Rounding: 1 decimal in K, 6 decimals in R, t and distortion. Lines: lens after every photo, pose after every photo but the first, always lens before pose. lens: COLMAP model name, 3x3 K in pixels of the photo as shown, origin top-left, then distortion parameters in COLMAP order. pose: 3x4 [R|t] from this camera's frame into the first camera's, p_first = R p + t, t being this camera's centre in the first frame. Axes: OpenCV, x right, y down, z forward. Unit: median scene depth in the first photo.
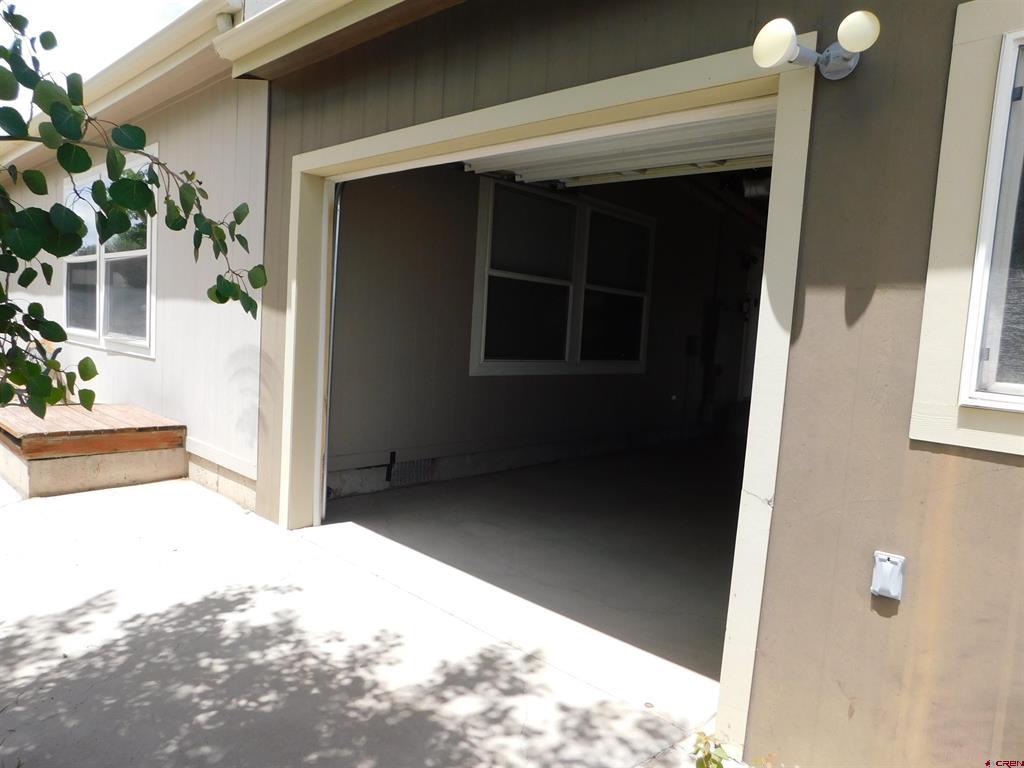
lens RADIAL K [[687.0, 0, 512.0], [0, 687.0, 384.0], [0, 0, 1]] dist [-0.060309, 0.061291]
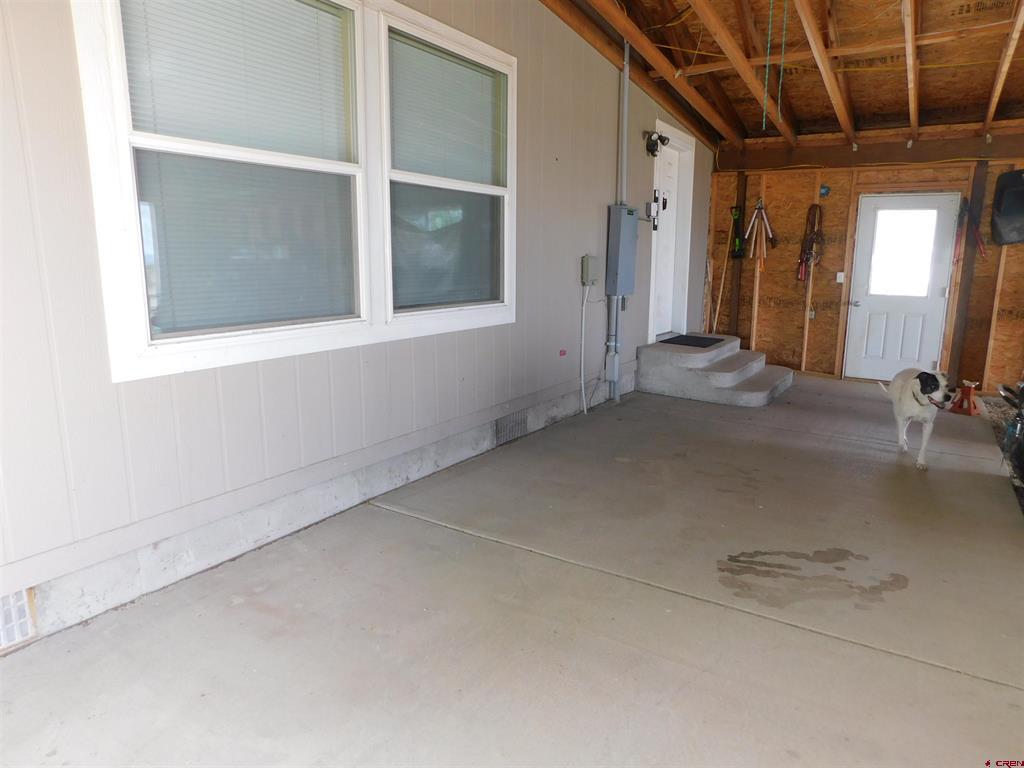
lens RADIAL K [[687.0, 0, 512.0], [0, 687.0, 384.0], [0, 0, 1]] dist [-0.060309, 0.061291]
pose [[0.984015, -0.094209, 0.151126, 0.104923], [0.077850, 0.990795, 0.110745, -0.033089], [-0.160168, -0.097210, 0.982291, 0.448359]]
